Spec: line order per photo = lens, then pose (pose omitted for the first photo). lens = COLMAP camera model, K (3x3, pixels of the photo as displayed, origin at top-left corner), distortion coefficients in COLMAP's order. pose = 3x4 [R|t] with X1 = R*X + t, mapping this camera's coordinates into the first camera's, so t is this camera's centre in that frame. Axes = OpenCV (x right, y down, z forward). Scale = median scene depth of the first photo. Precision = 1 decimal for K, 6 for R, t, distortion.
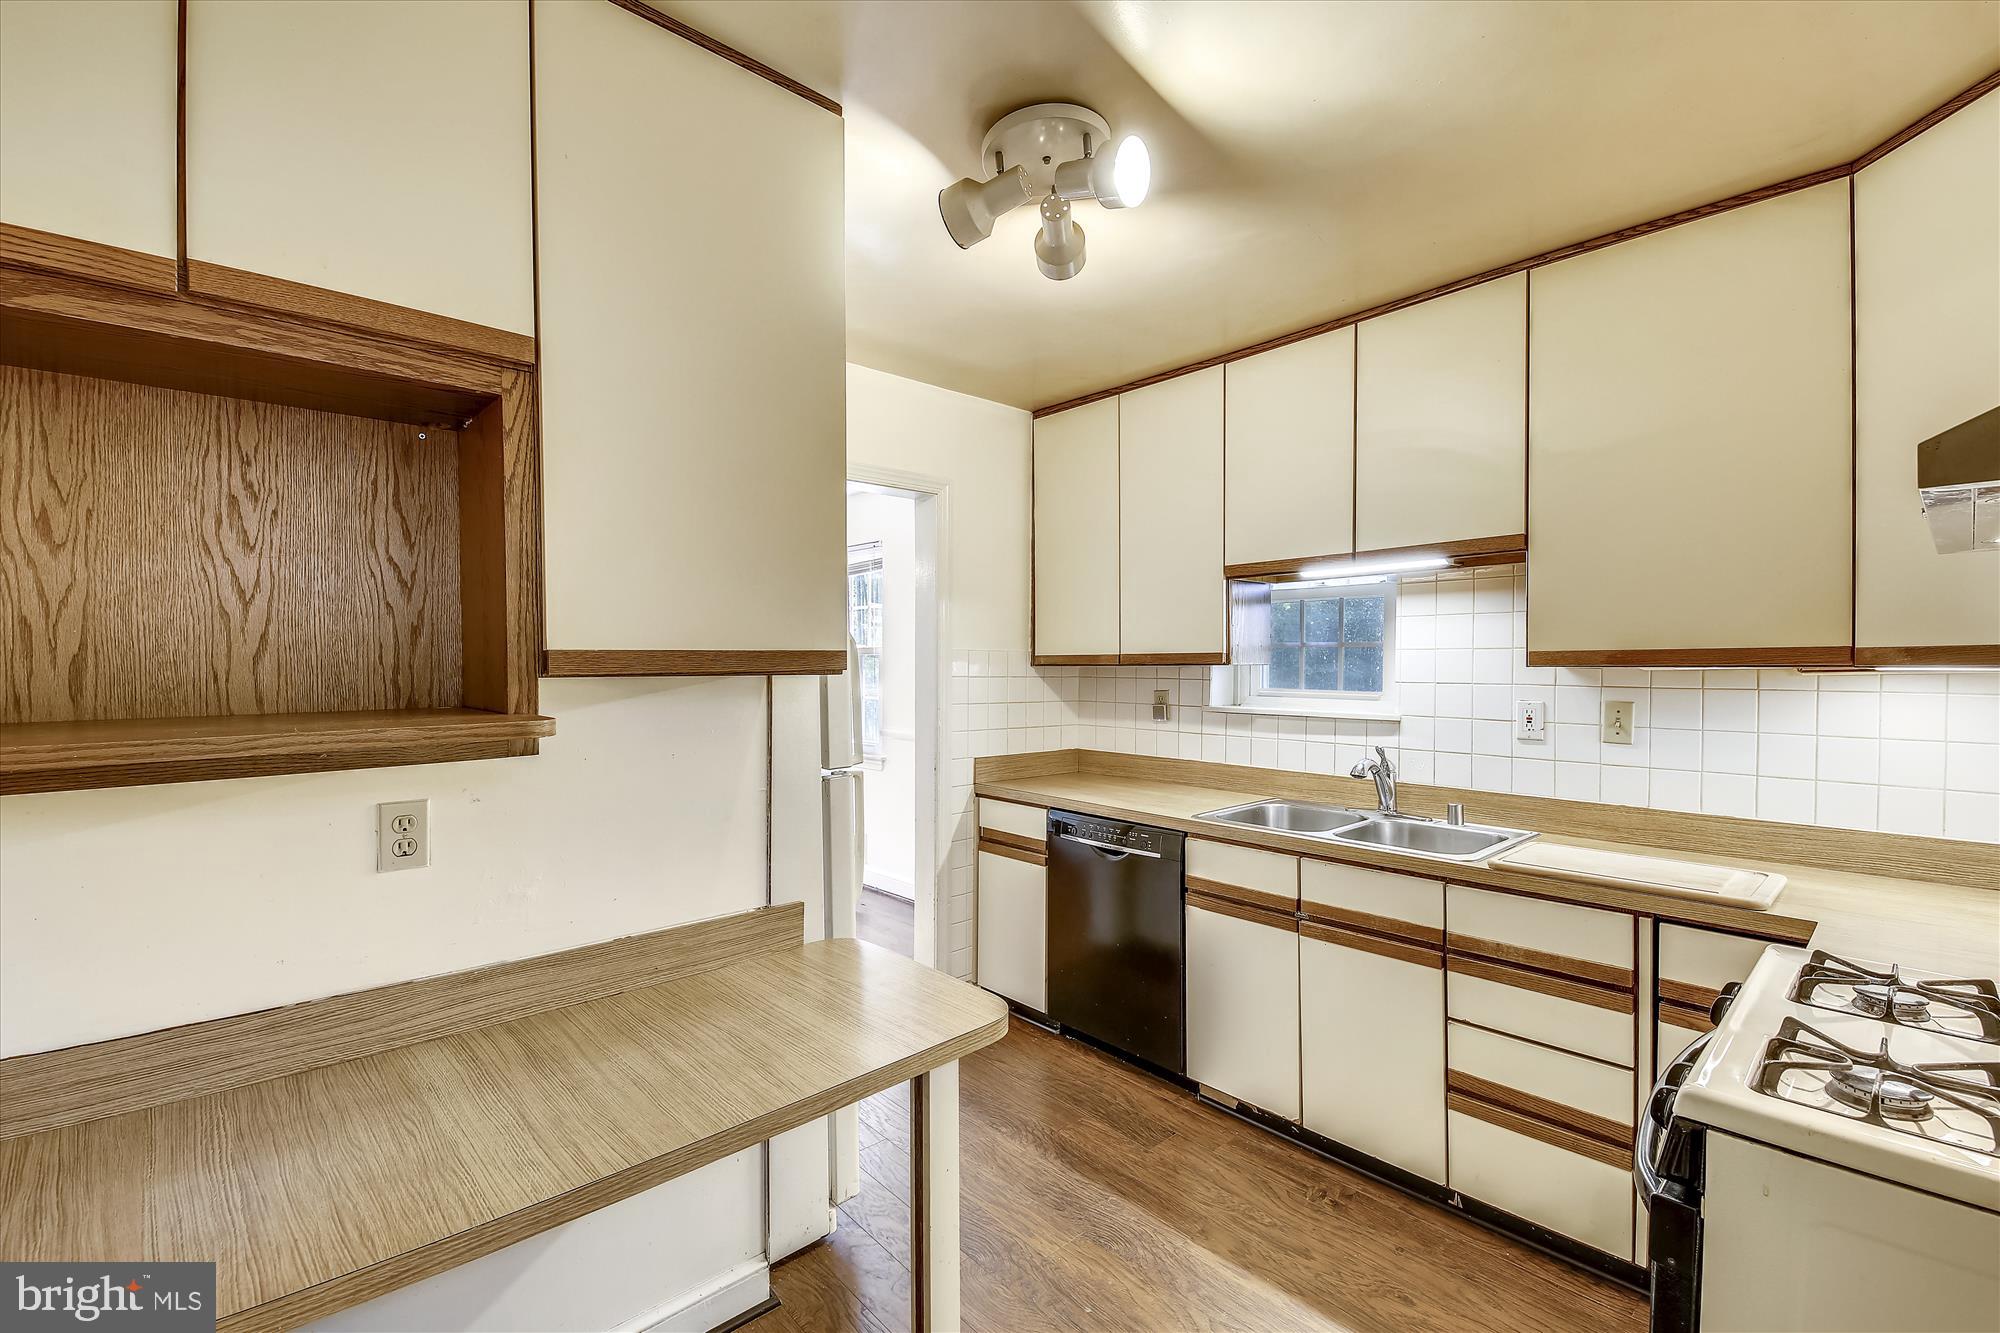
lens RADIAL K [[855.8, 0, 998.2], [0, 855.8, 661.9], [0, 0, 1]] dist [-0.000499, -0.000203]
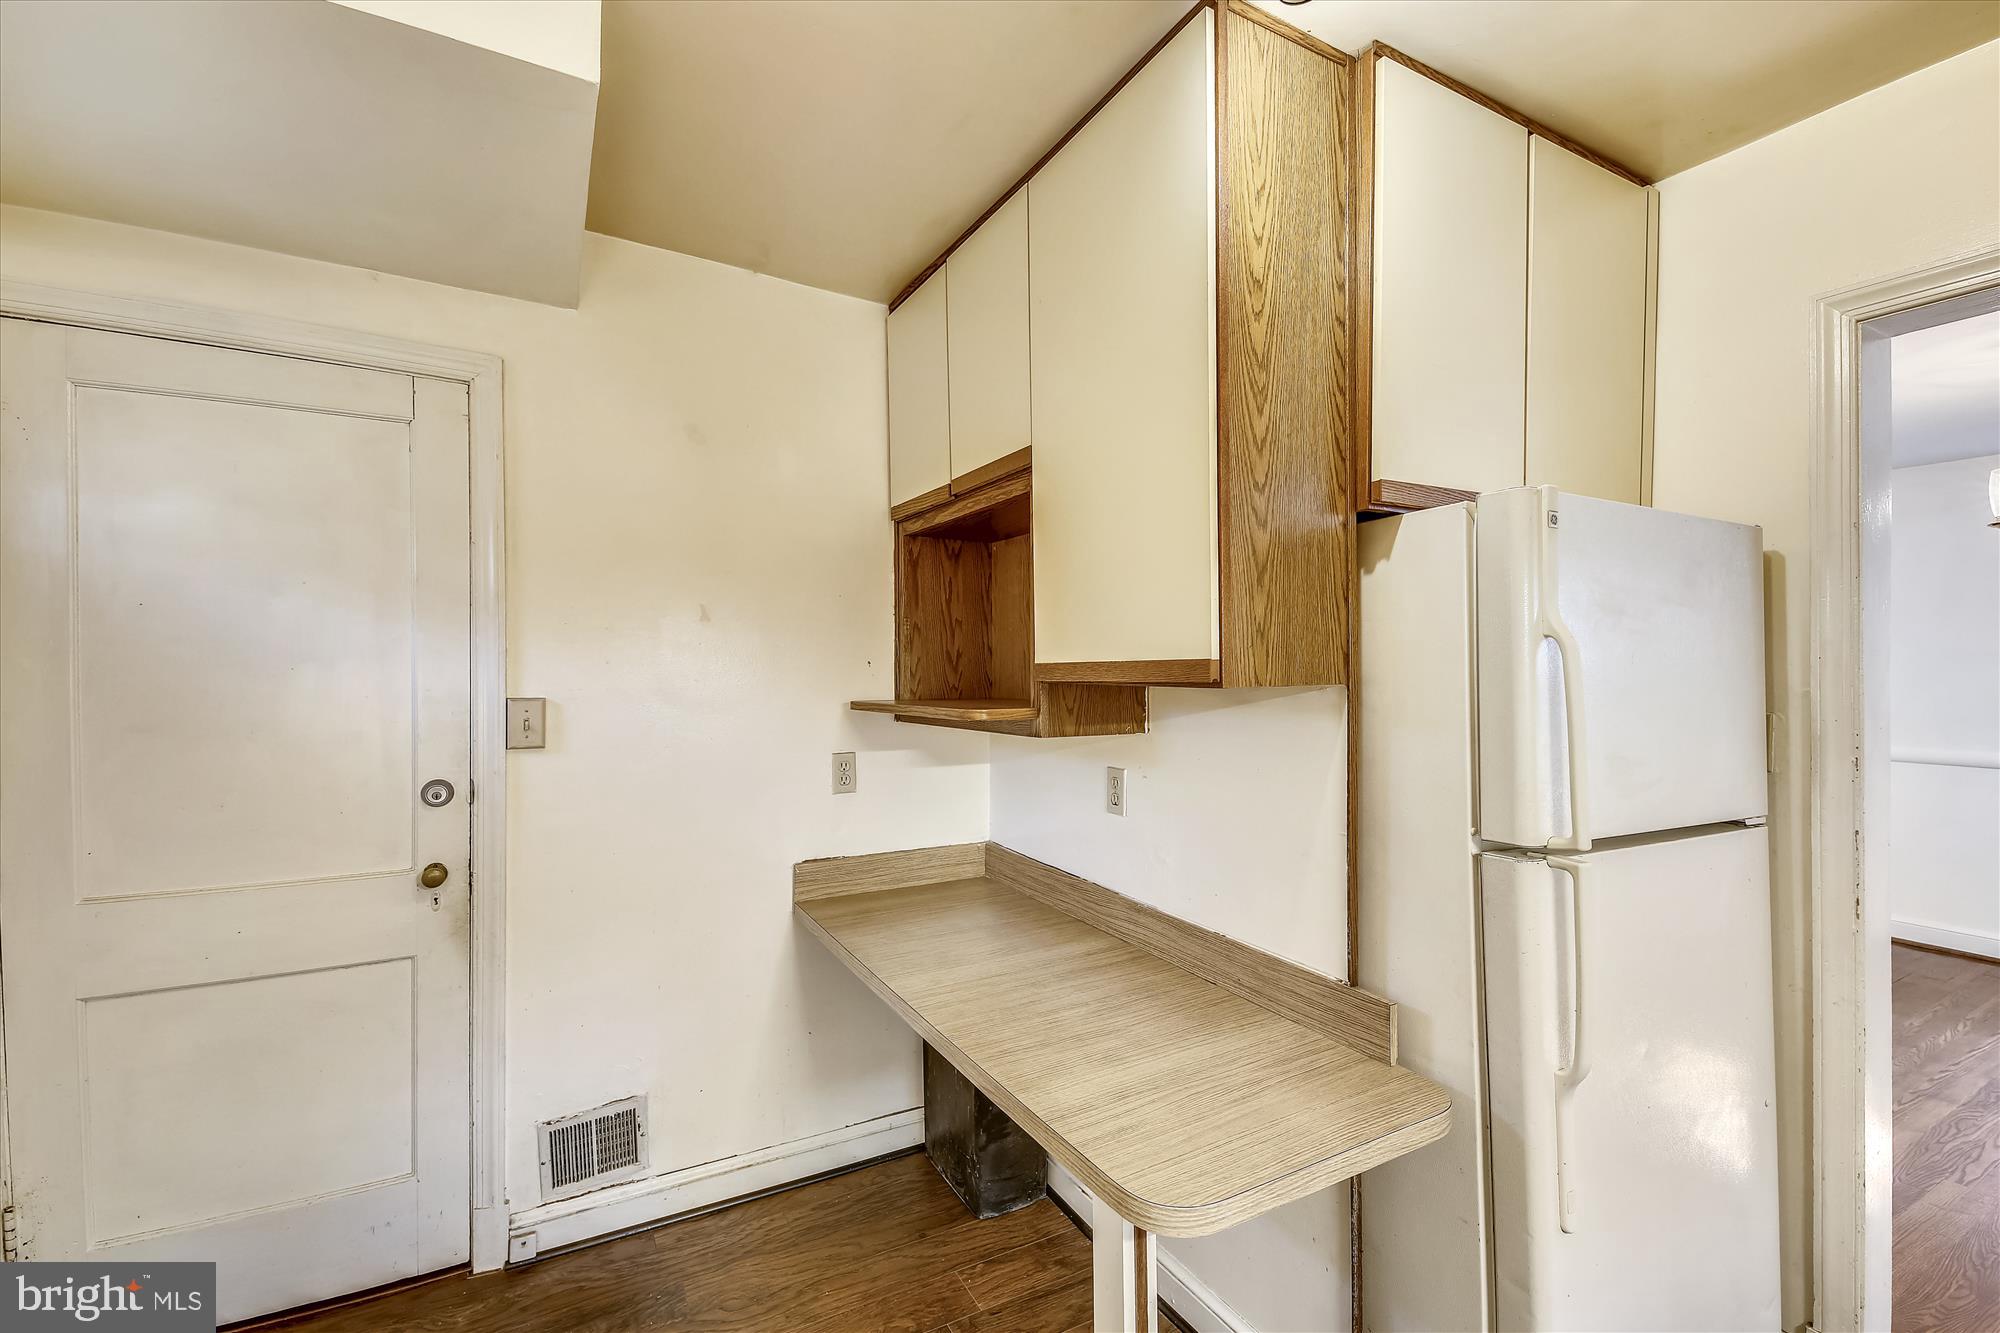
lens RADIAL K [[855.8, 0, 998.2], [0, 855.8, 661.9], [0, 0, 1]] dist [-0.000499, -0.000203]
pose [[-0.249189, -0.004618, -0.968444, 0.712710], [-0.001812, 0.999989, -0.004302, -0.008239], [0.968453, 0.000683, -0.249195, 1.091829]]
